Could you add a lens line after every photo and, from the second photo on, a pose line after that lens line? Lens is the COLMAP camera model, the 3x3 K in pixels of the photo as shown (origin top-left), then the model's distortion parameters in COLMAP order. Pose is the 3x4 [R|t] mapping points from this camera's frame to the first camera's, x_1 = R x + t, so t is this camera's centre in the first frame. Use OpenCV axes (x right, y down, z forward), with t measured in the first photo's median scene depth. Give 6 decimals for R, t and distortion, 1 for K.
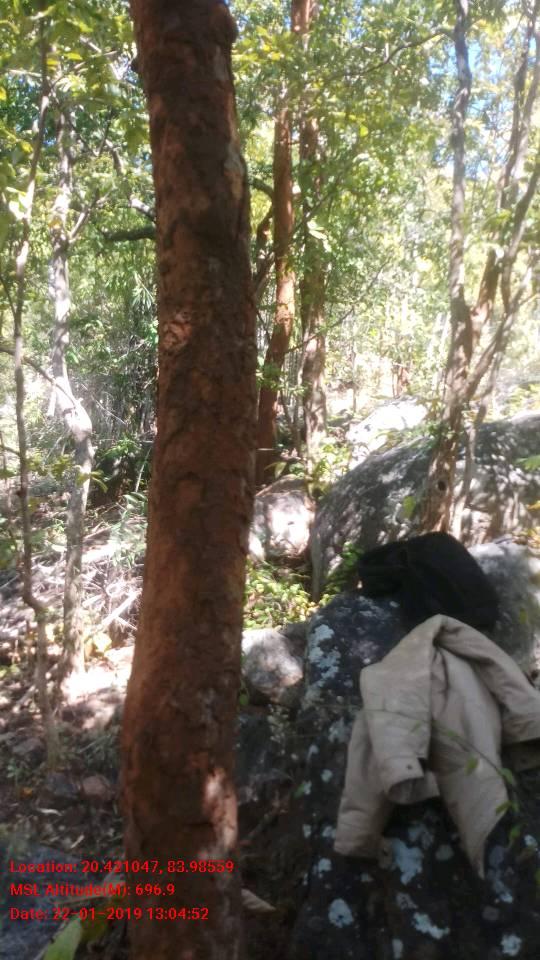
lens RADIAL K [[771.6, 0, 269.6], [0, 771.6, 480.0], [0, 0, 1]] dist [0.015605, -0.016031]
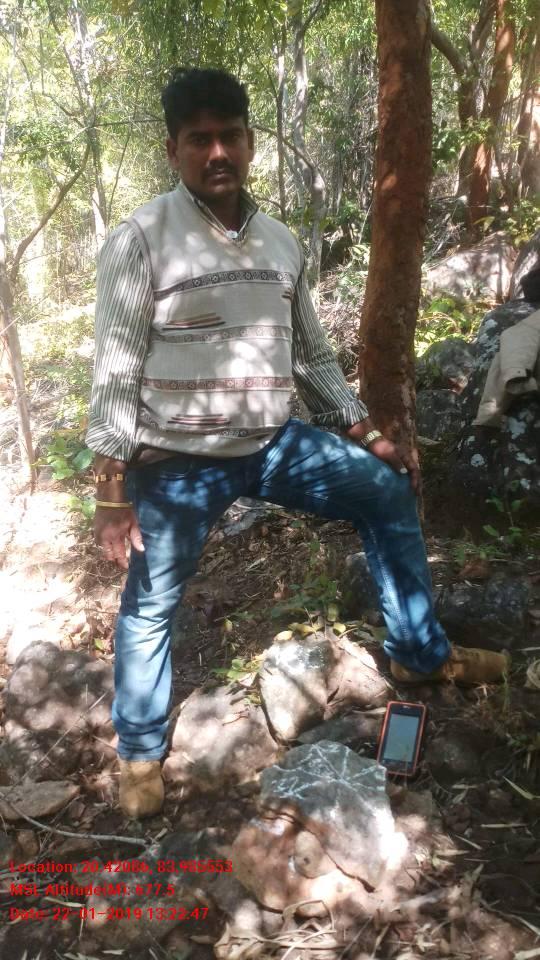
lens RADIAL K [[771.6, 0, 267.2], [0, 771.6, 477.3], [0, 0, 1]] dist [0.015605, -0.016031]
pose [[0.962626, 0.045616, -0.266967, 0.108584], [0.032332, 0.959309, 0.280500, 0.088119], [0.268899, -0.278648, 0.921981, -0.831571]]
